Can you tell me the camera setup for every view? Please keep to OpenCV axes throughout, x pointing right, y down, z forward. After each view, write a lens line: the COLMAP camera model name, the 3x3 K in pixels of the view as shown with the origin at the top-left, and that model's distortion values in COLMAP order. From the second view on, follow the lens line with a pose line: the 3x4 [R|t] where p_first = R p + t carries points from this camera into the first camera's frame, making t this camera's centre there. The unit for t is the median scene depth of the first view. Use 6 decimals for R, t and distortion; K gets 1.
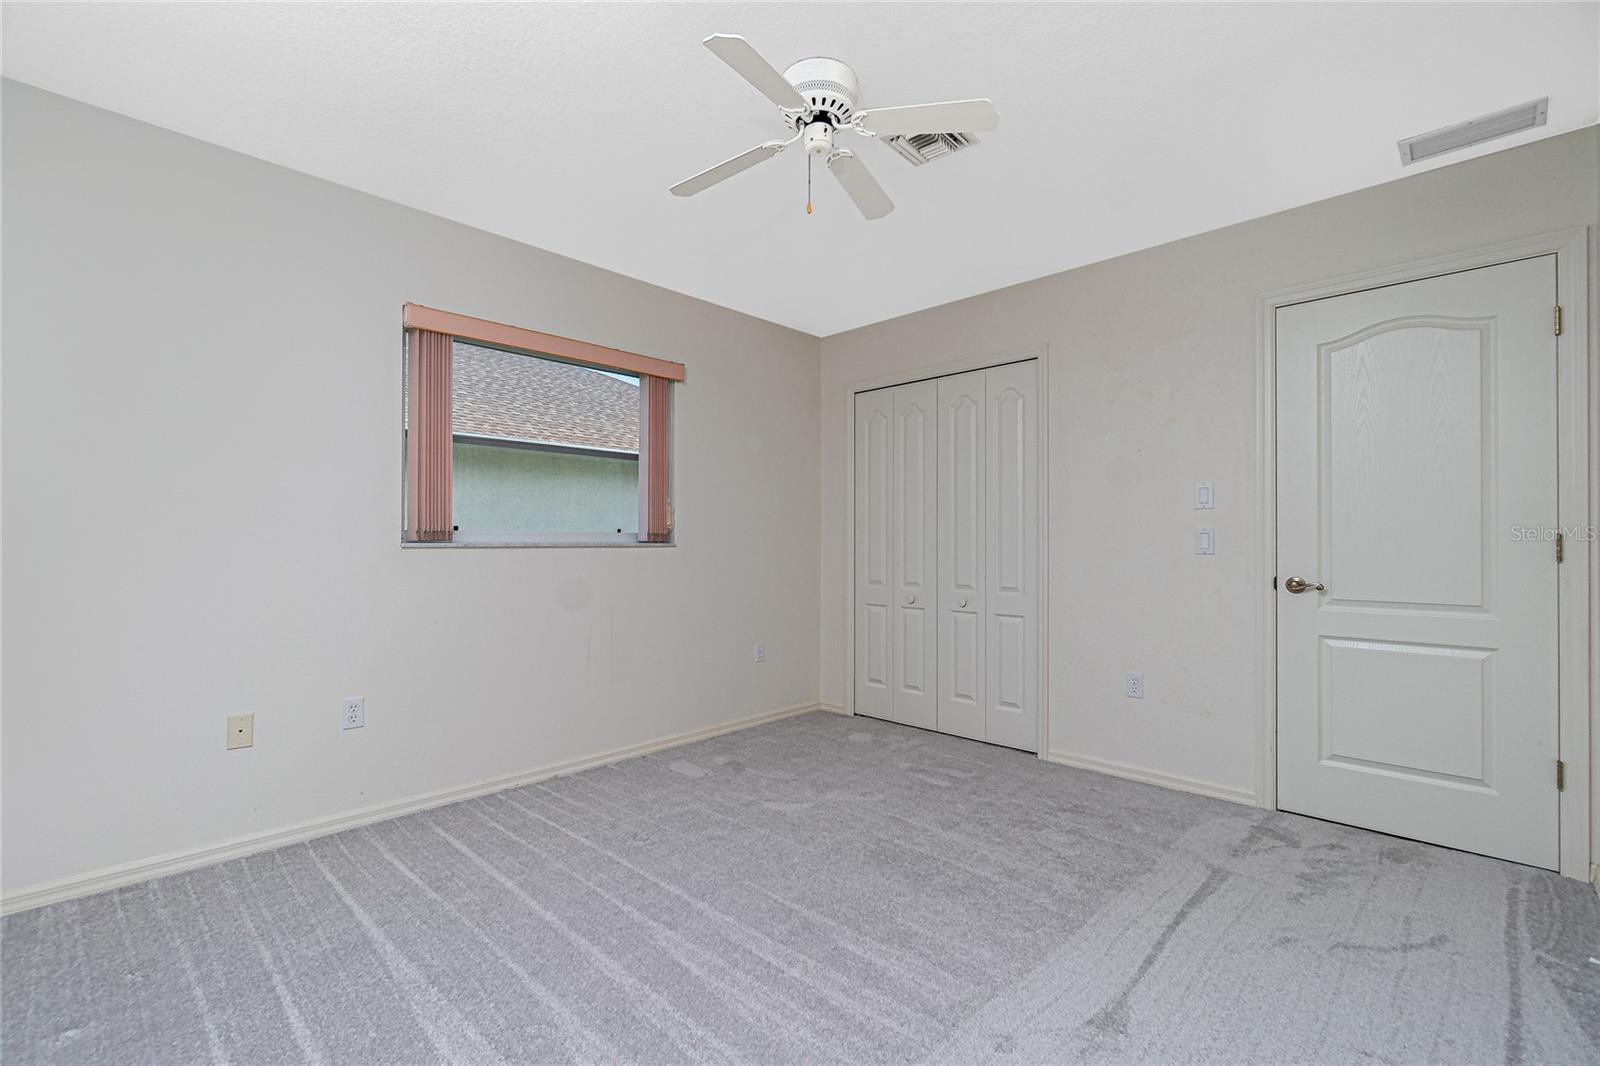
lens RADIAL K [[705.0, 0, 797.3], [0, 705.0, 534.6], [0, 0, 1]] dist [0.000620, -0.000244]
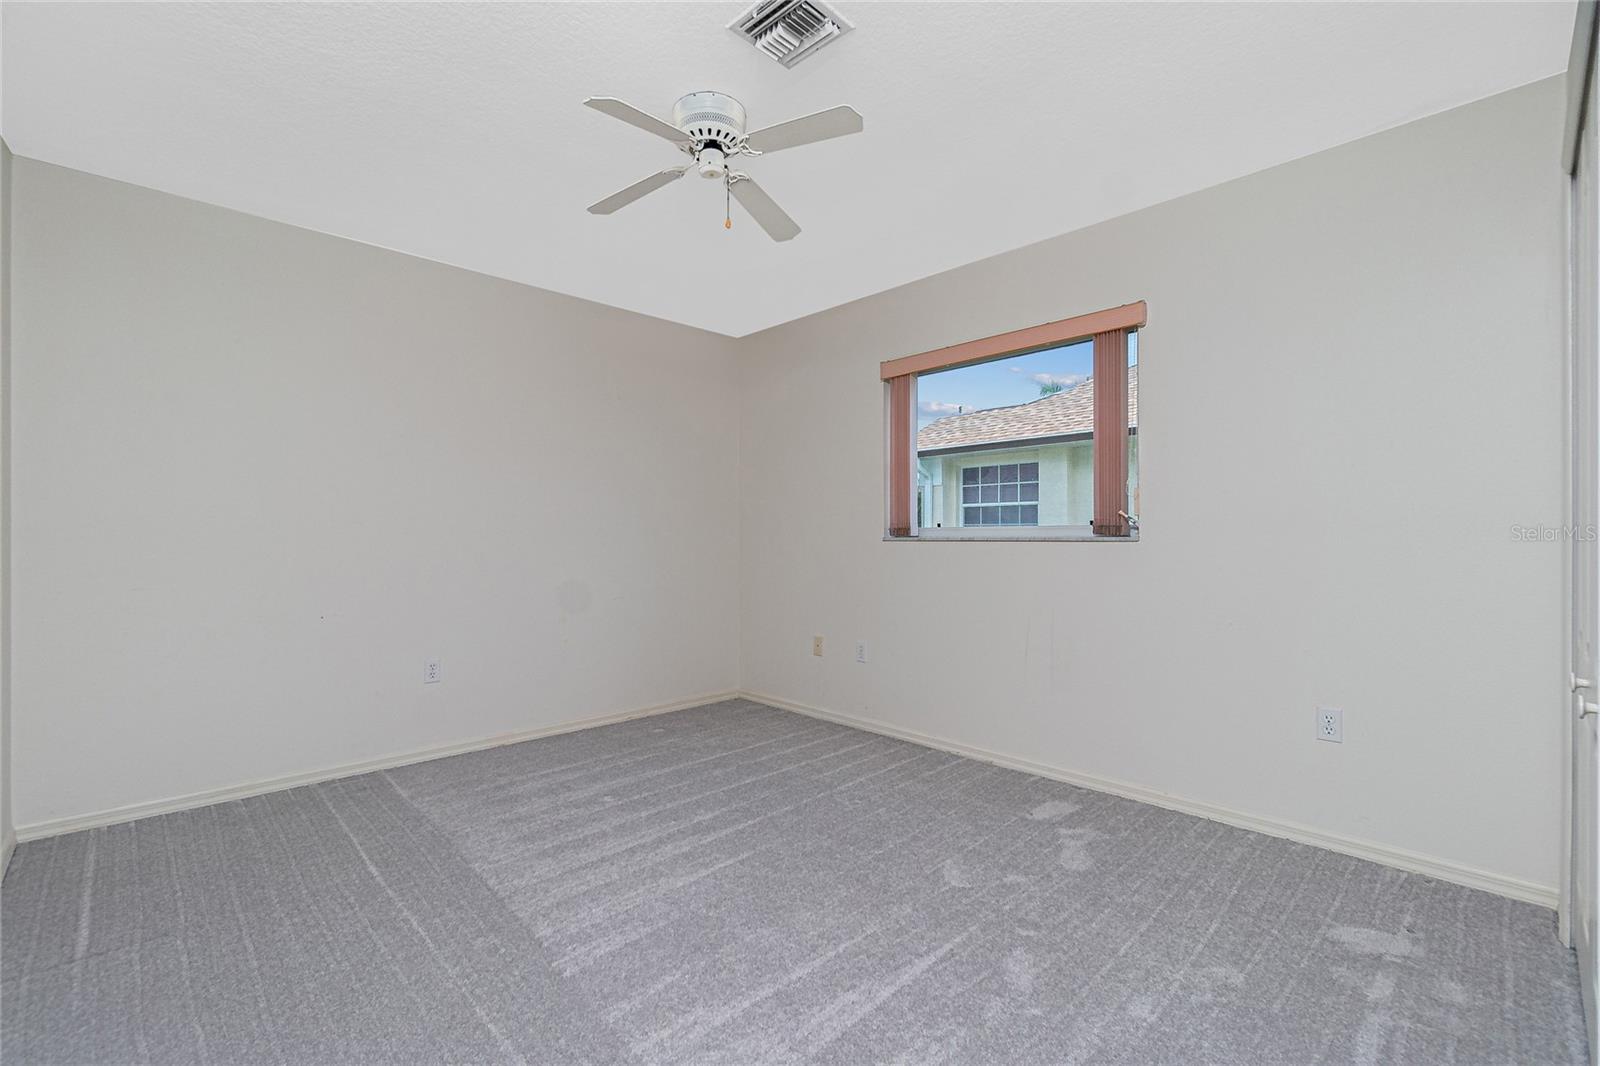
lens RADIAL K [[705.0, 0, 797.3], [0, 705.0, 534.6], [0, 0, 1]] dist [0.000620, -0.000244]
pose [[-0.017272, -0.000497, -0.999851, 0.766330], [0.002060, 0.999998, -0.000533, 0.008698], [0.999849, -0.002068, -0.017271, 0.802326]]
